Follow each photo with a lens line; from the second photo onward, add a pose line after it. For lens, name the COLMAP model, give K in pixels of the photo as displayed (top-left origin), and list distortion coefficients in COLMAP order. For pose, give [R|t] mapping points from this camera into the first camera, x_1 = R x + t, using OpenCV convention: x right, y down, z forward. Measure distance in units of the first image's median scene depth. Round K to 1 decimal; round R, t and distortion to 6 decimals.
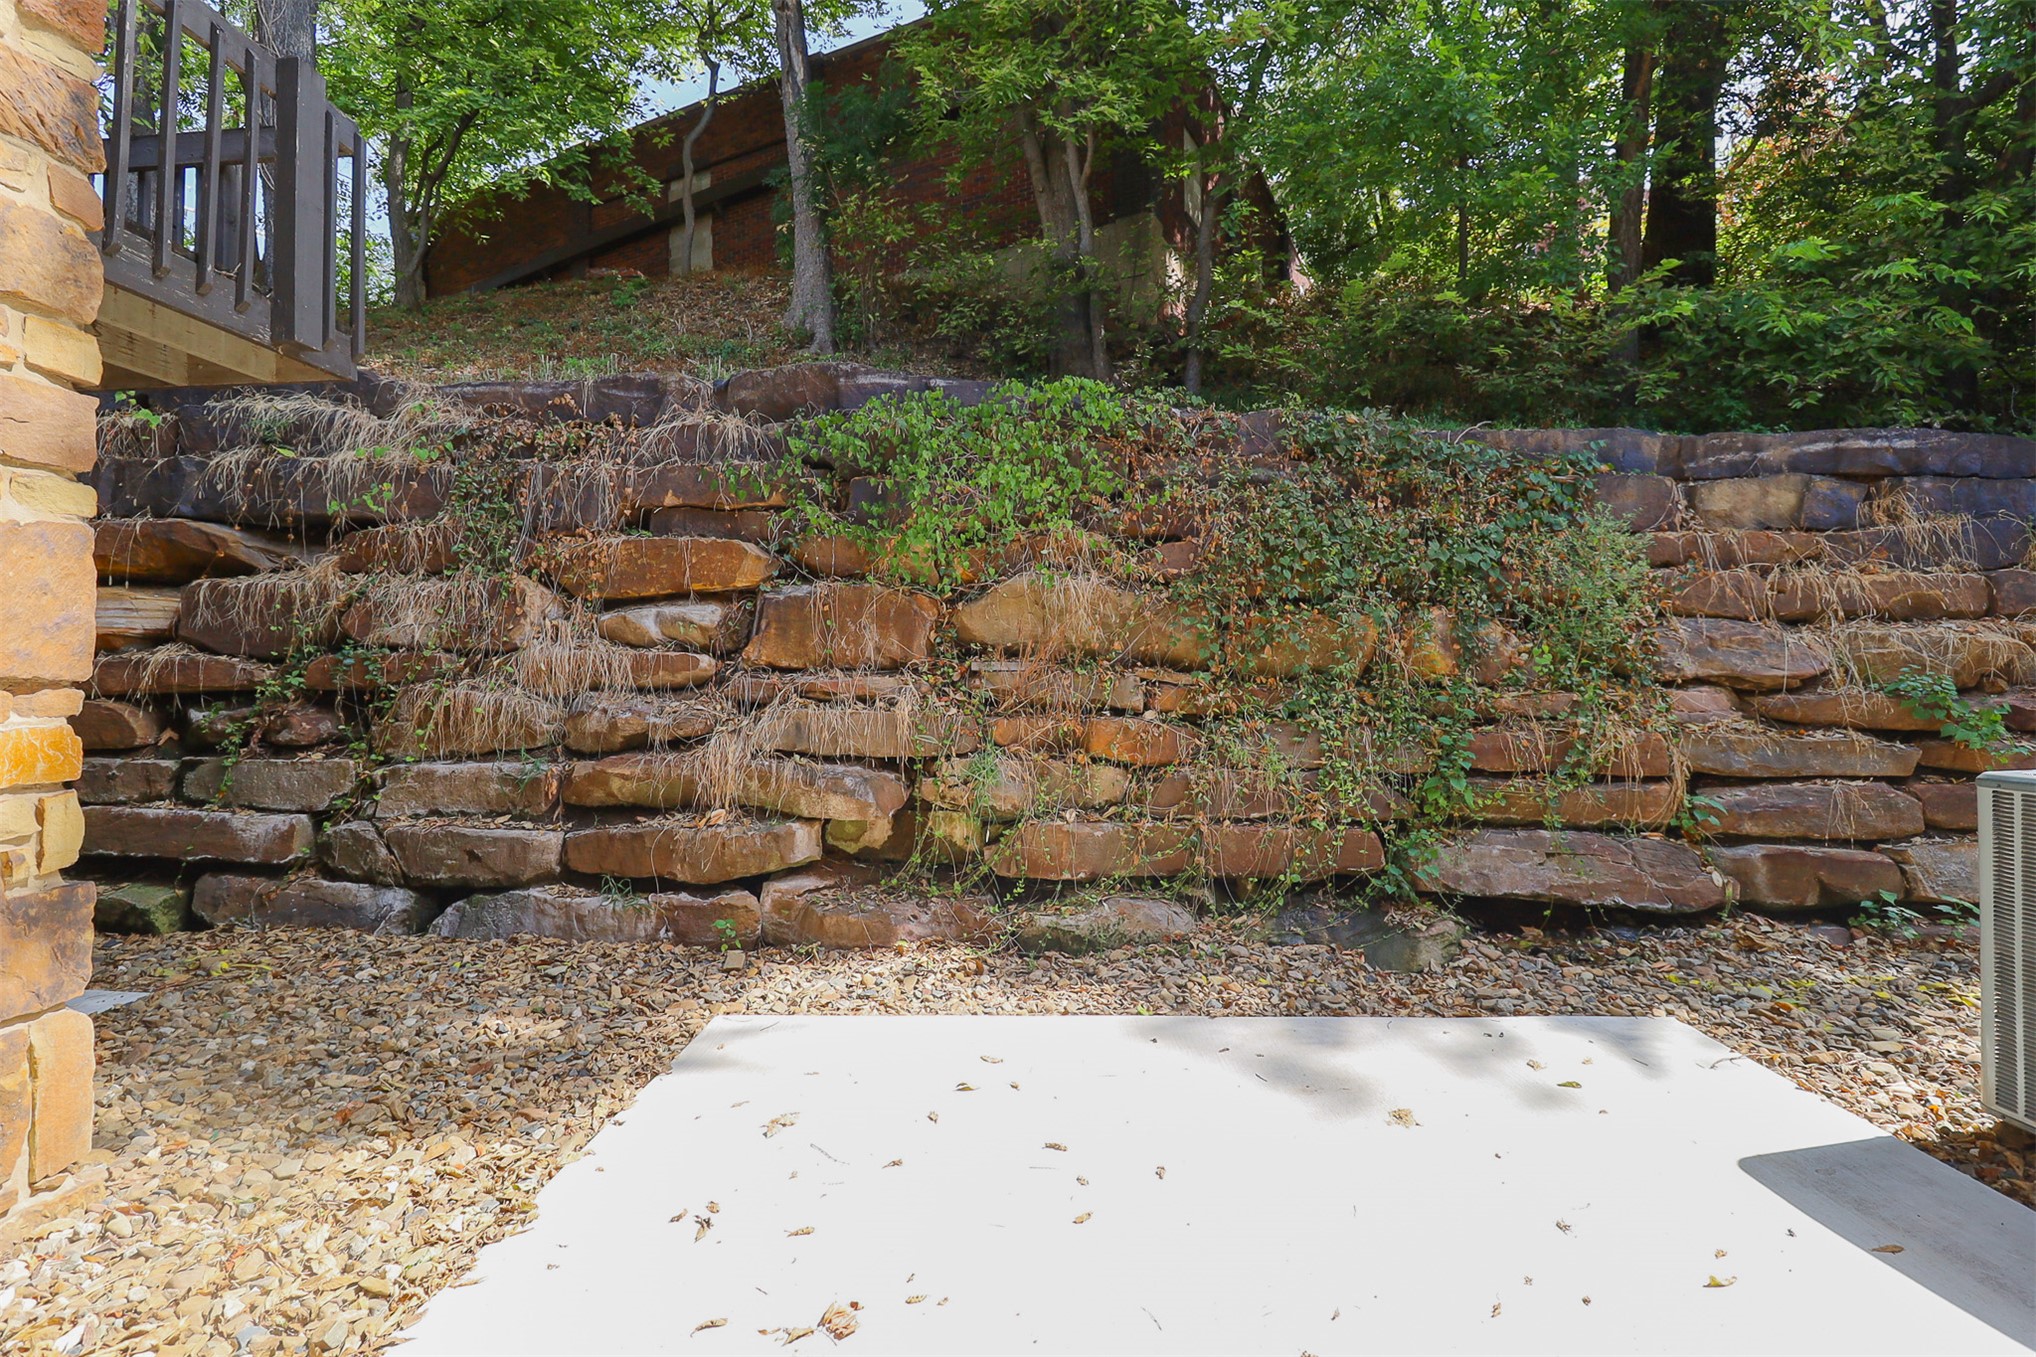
lens RADIAL K [[948.9, 0, 1023.2], [0, 948.9, 651.9], [0, 0, 1]] dist [-0.000616, -0.012298]
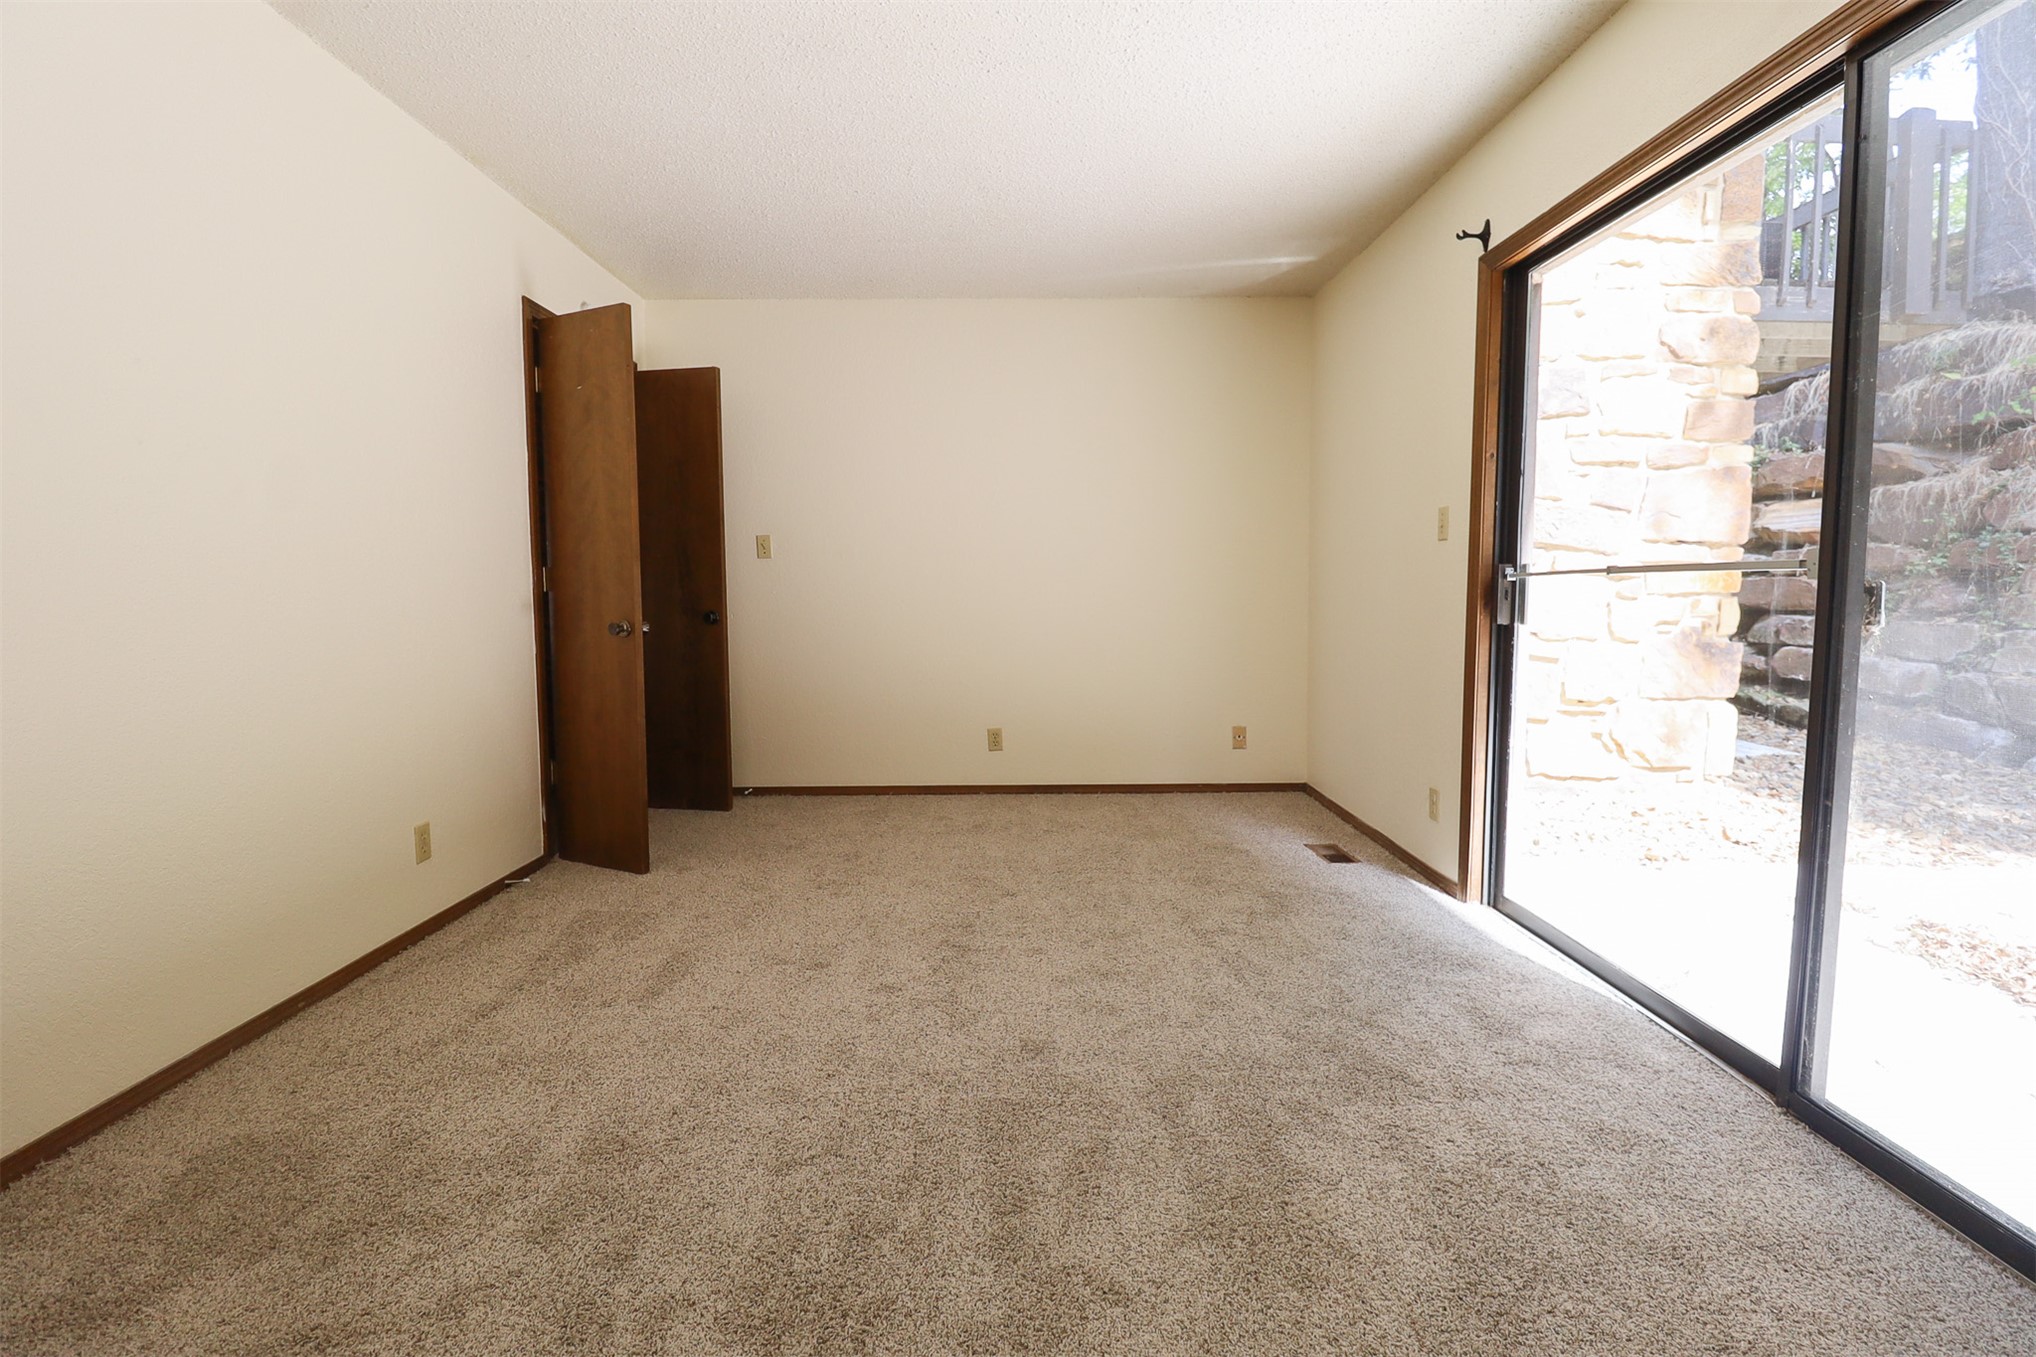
lens RADIAL K [[948.9, 0, 1023.2], [0, 948.9, 651.9], [0, 0, 1]] dist [-0.000616, -0.012298]
pose [[0.046976, 0.072595, -0.996255, 0.436797], [0.008462, 0.997291, 0.073070, 0.050790], [0.998860, -0.011863, 0.046234, -0.286878]]
